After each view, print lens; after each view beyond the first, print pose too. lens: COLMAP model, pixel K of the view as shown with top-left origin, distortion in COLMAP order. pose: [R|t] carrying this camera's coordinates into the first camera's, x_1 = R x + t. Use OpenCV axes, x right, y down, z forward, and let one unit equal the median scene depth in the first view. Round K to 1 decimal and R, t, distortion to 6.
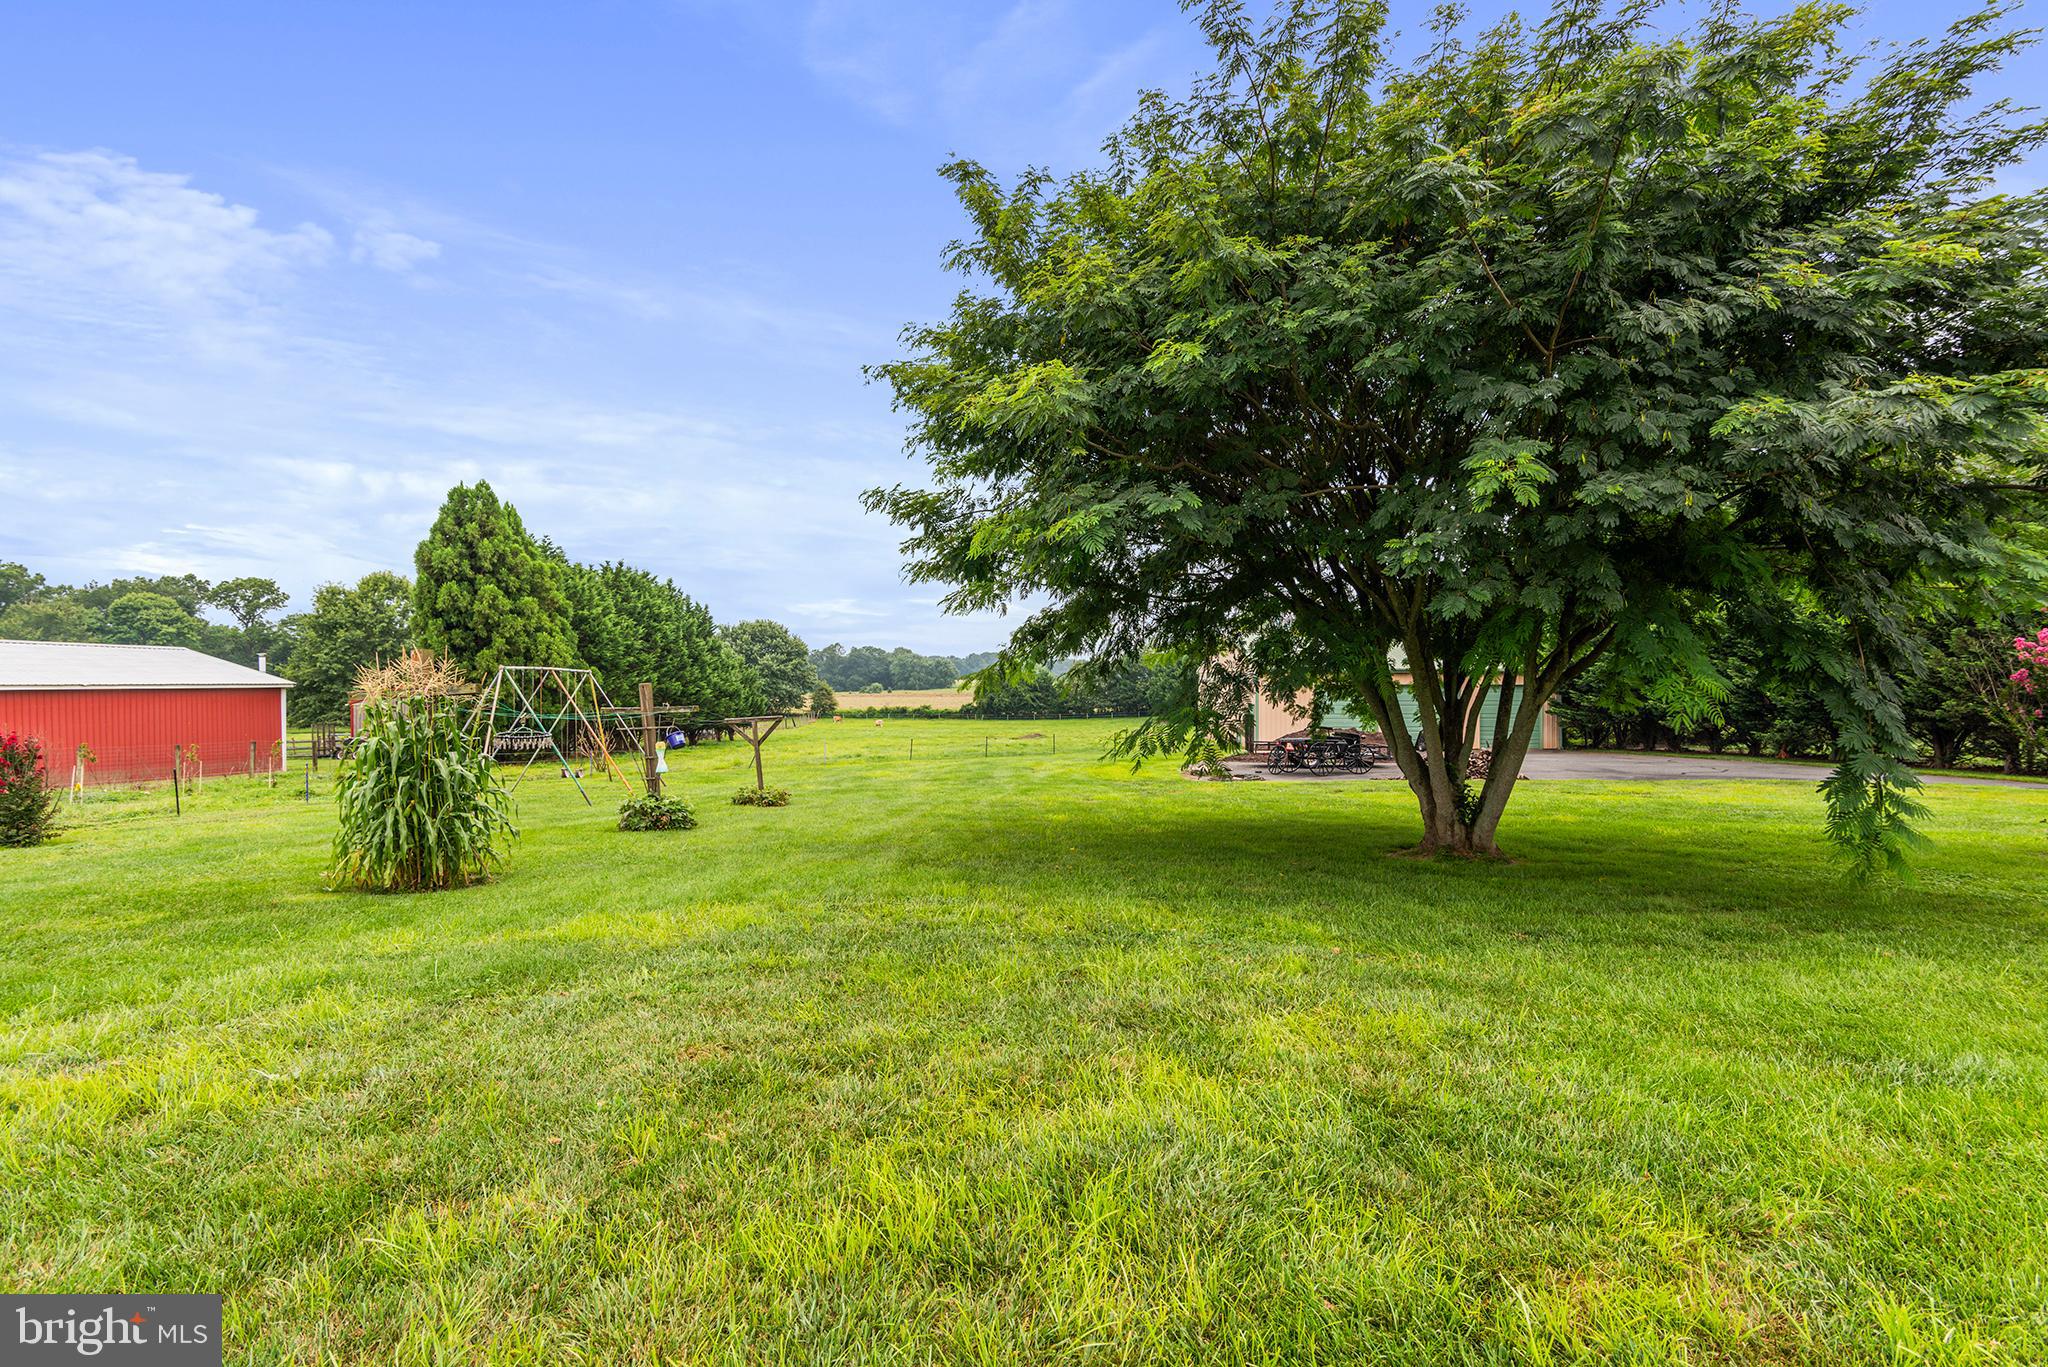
lens RADIAL K [[1003.6, 0, 1017.6], [0, 1003.6, 688.7], [0, 0, 1]] dist [0.004310, 0.000725]
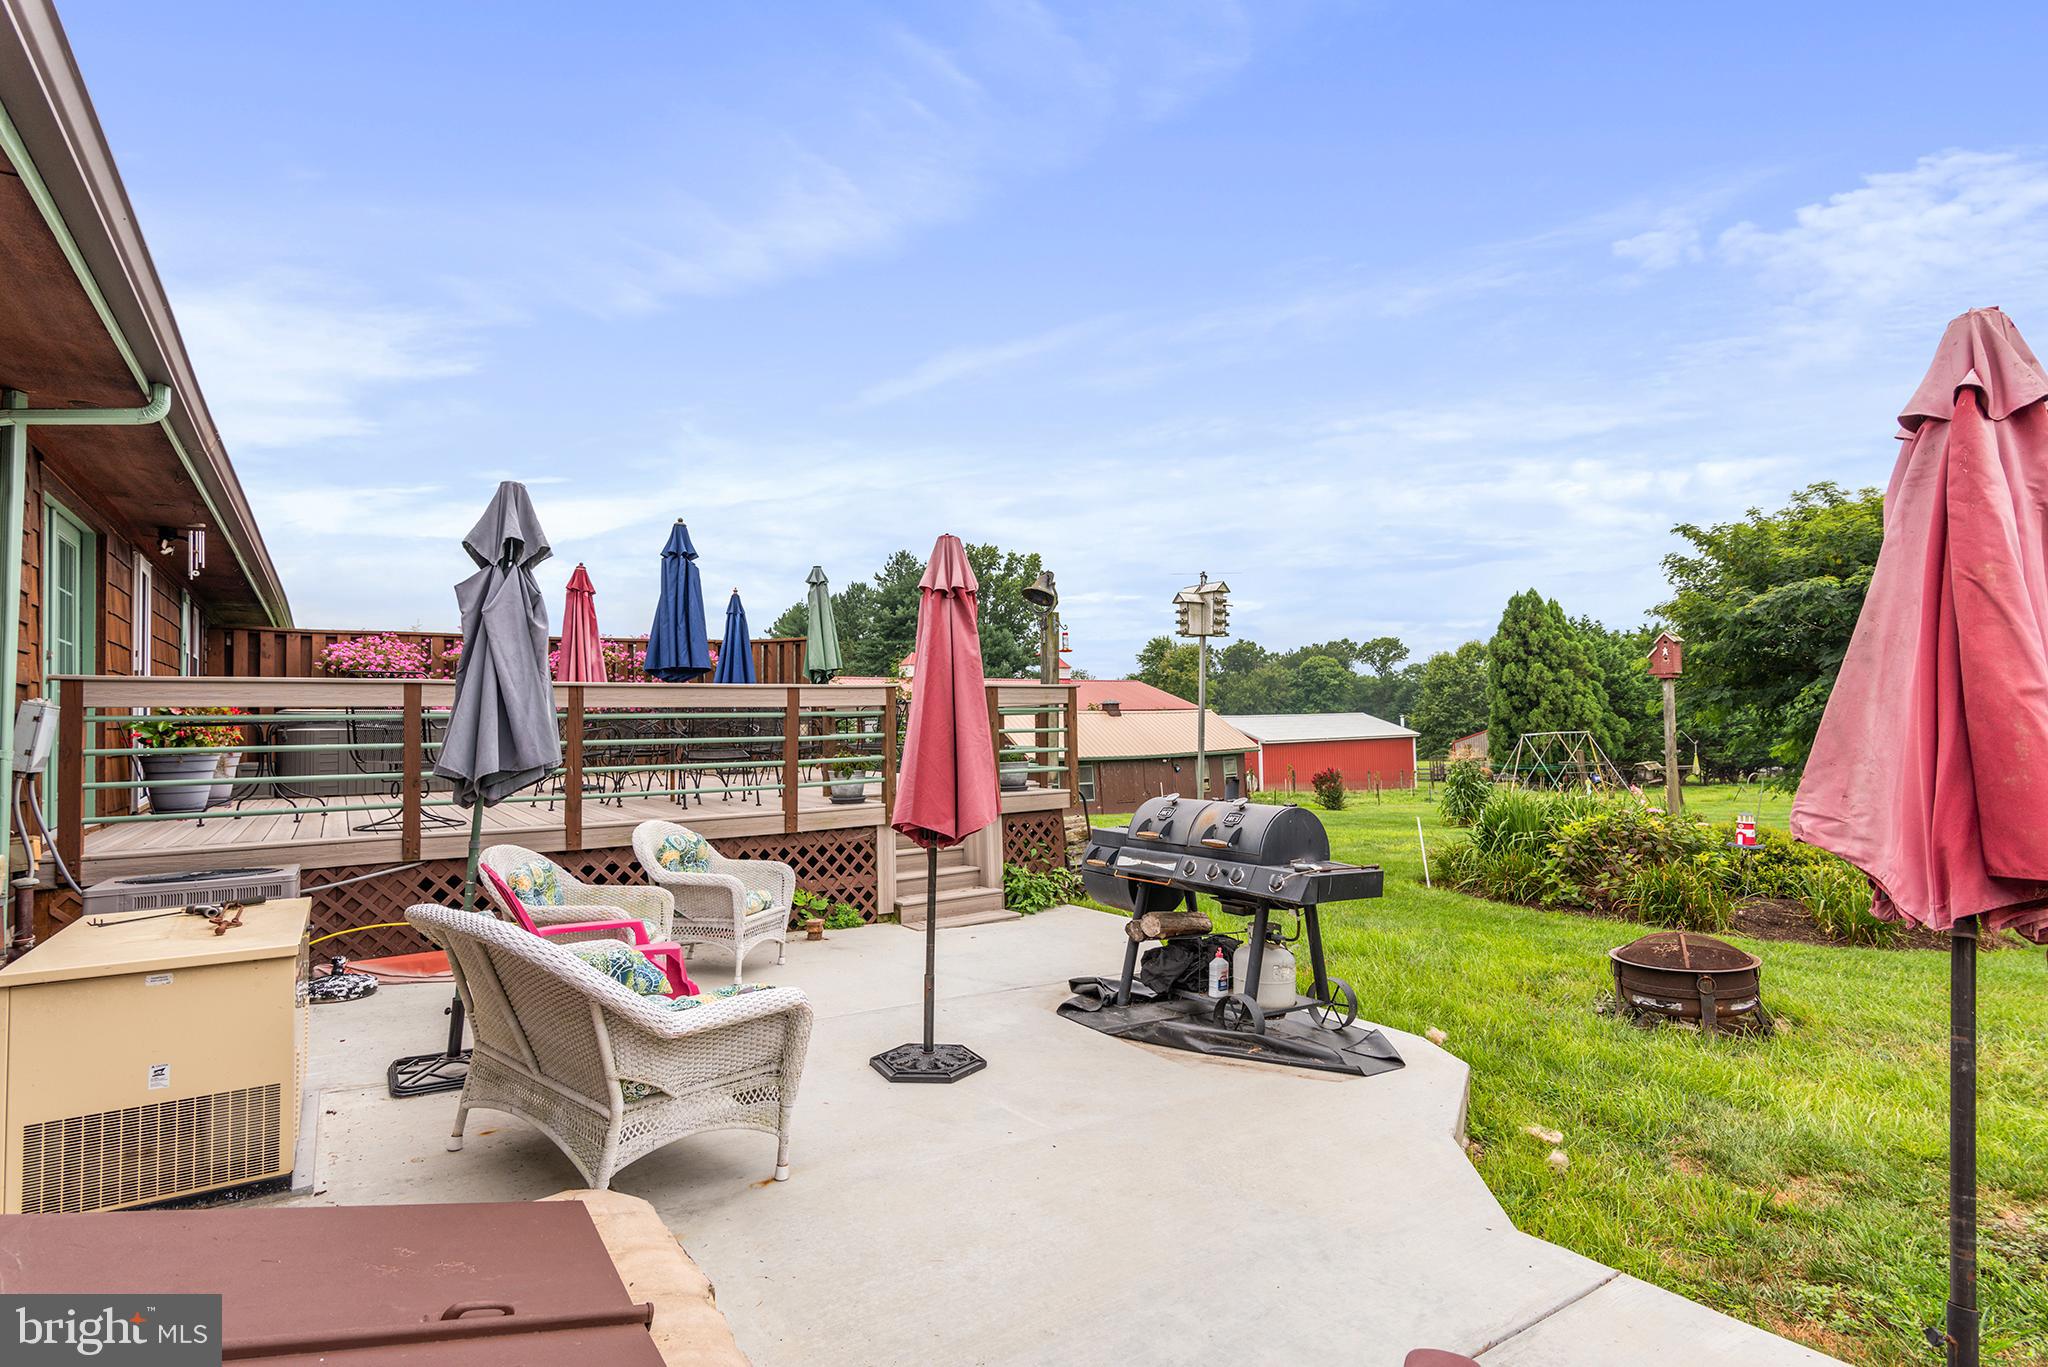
lens RADIAL K [[1003.6, 0, 1017.6], [0, 1003.6, 688.7], [0, 0, 1]] dist [0.004310, 0.000725]
pose [[0.541213, -0.038320, -0.840012, 0.174817], [0.014619, 0.999239, -0.036165, -0.017319], [0.840759, 0.007292, 0.541361, -0.251584]]
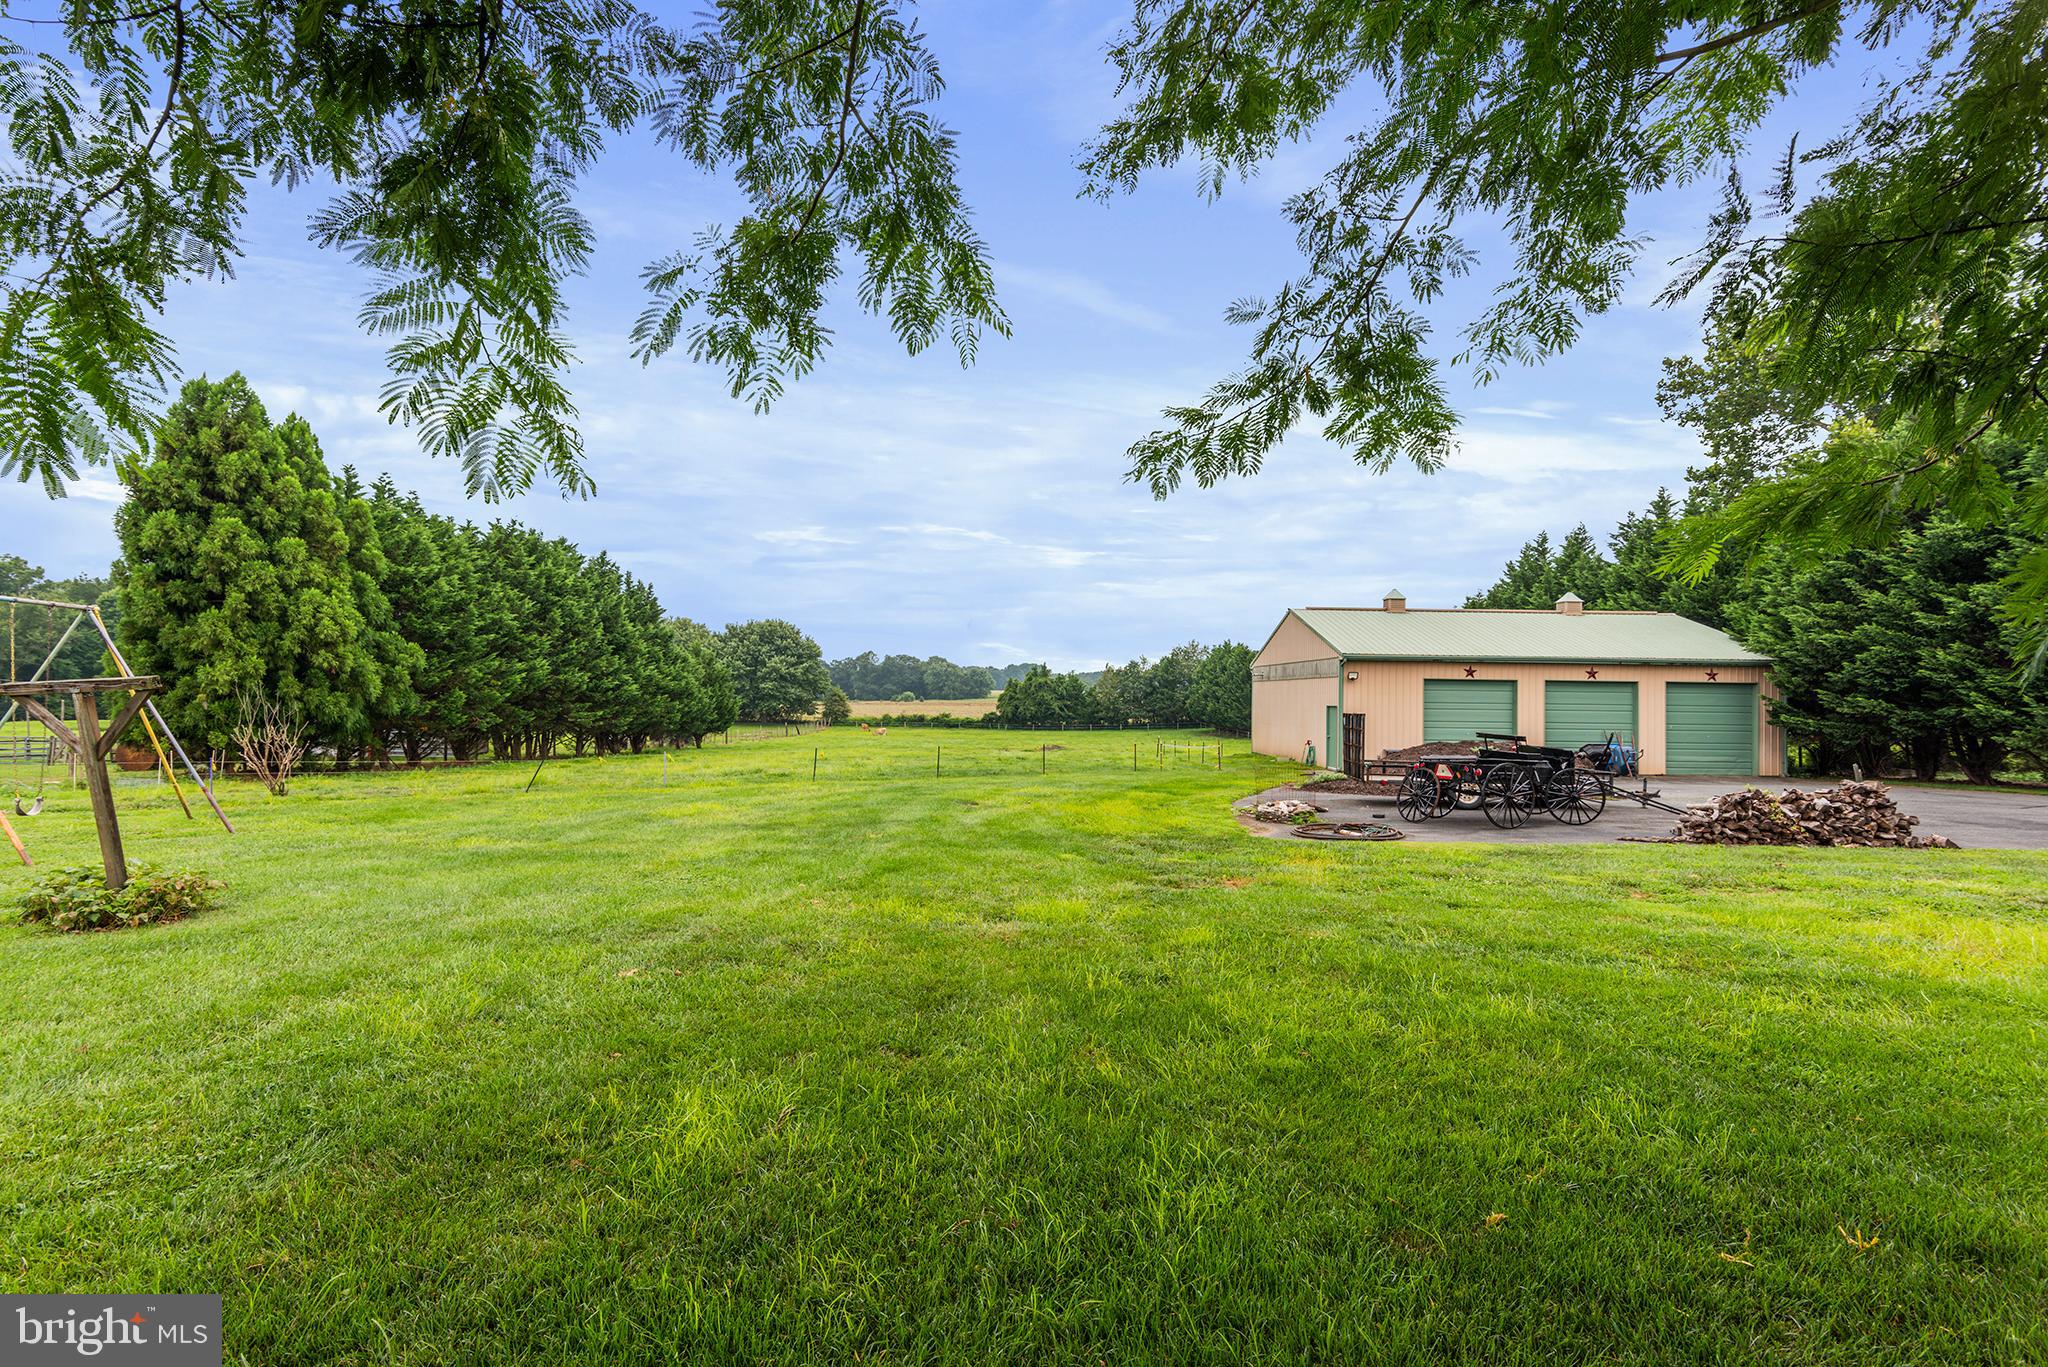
lens RADIAL K [[1003.6, 0, 1017.6], [0, 1003.6, 688.7], [0, 0, 1]] dist [0.004310, 0.000725]
pose [[0.999104, 0.011661, -0.040683, 0.030974], [-0.012161, 0.999853, -0.012065, 0.010770], [0.040536, 0.012549, 0.999099, 0.214958]]
